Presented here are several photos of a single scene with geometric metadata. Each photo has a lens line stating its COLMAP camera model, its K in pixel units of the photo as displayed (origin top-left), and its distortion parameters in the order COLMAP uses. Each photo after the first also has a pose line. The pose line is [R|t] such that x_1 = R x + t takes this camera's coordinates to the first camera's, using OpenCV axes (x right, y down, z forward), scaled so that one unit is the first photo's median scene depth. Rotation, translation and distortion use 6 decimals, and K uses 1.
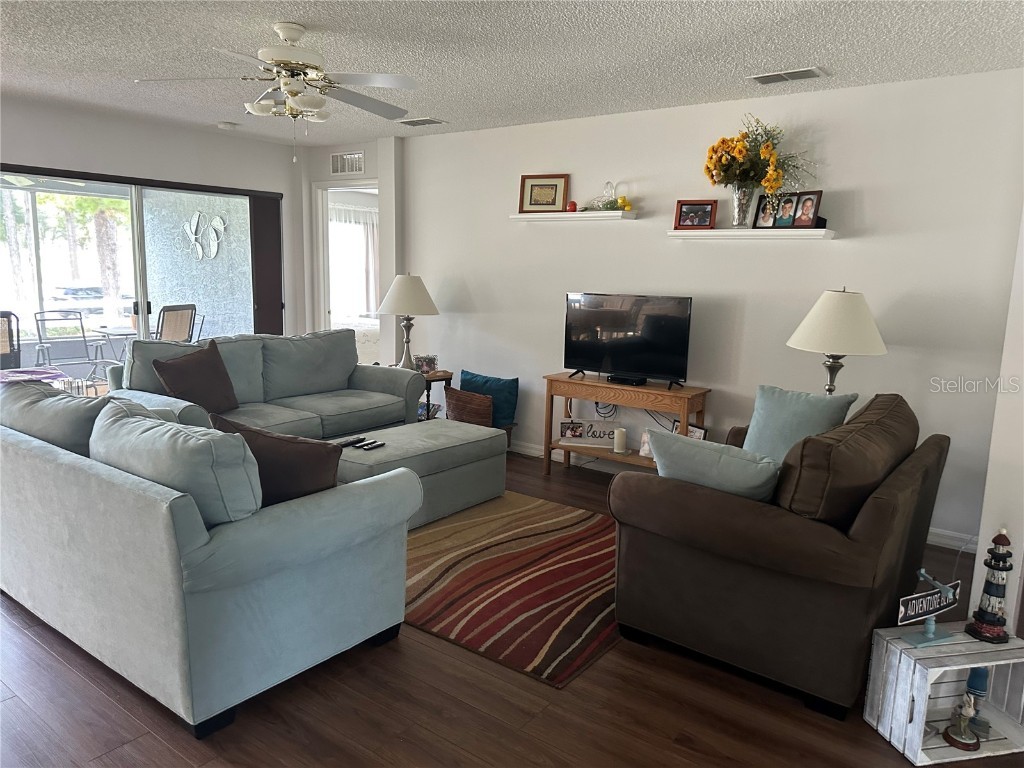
lens RADIAL K [[724.0, 0, 506.7], [0, 724.0, 390.4], [0, 0, 1]] dist [0.068274, -0.079602]
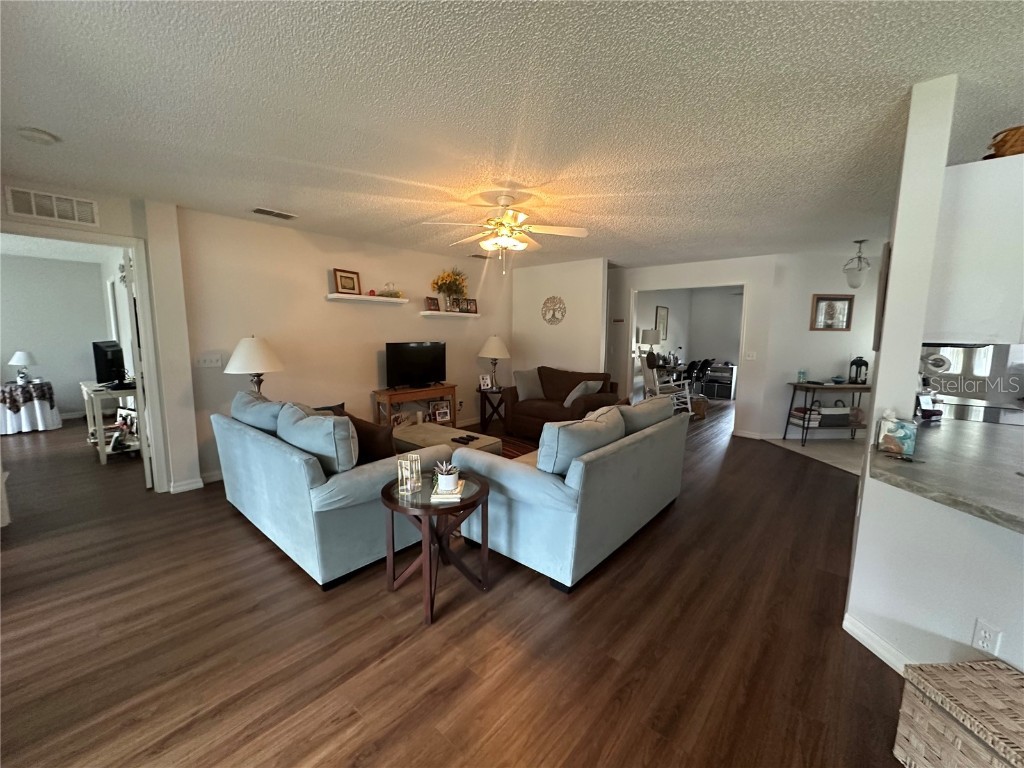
lens RADIAL K [[412.3, 0, 525.9], [0, 412.3, 384.8], [0, 0, 1]] dist [-0.000671, 0.000806]
pose [[0.072525, -0.154827, 0.985276, -1.018443], [0.156468, 0.977411, 0.142074, -0.148963], [-0.985017, 0.143860, 0.095112, 0.698655]]
